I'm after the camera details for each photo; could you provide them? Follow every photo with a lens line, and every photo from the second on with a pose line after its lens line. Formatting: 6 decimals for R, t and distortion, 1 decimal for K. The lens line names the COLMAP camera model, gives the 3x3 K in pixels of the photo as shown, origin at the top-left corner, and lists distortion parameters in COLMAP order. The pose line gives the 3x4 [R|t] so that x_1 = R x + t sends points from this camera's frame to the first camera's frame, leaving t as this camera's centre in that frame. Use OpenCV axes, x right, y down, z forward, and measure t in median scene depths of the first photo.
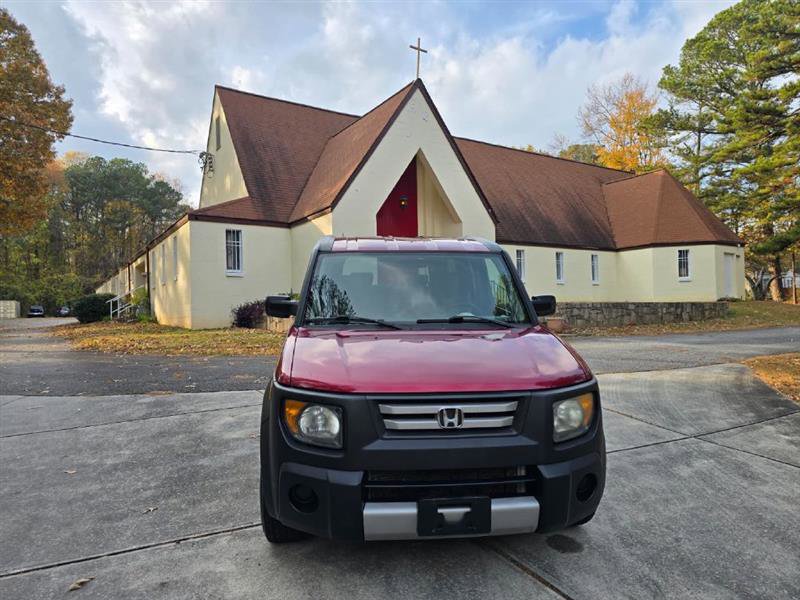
lens RADIAL K [[557.9, 0, 403.3], [0, 557.9, 311.3], [0, 0, 1]] dist [0.047027, -0.047022]
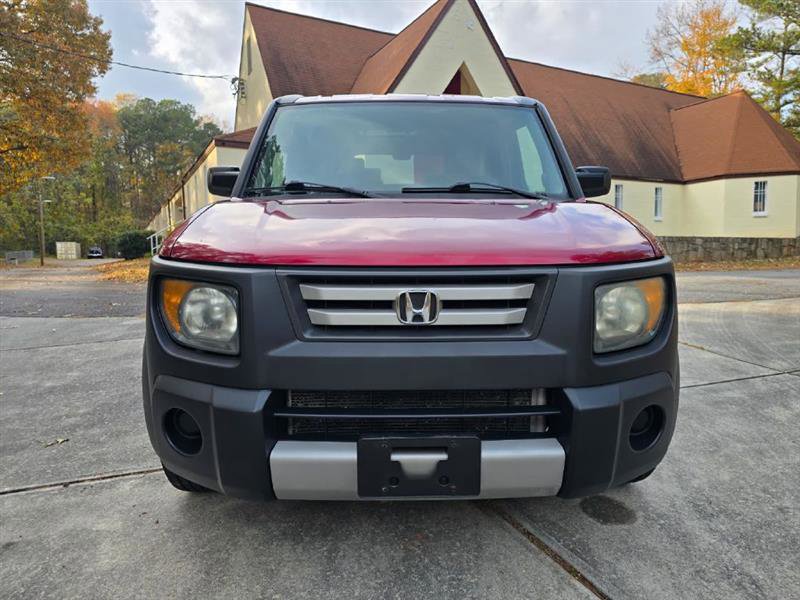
lens RADIAL K [[557.9, 0, 403.3], [0, 557.9, 311.3], [0, 0, 1]] dist [0.047027, -0.047022]
pose [[0.996052, 0.011667, -0.088006, 0.094495], [-0.003084, 0.995275, 0.097043, 0.106265], [0.088722, -0.096388, 0.991382, 0.316079]]
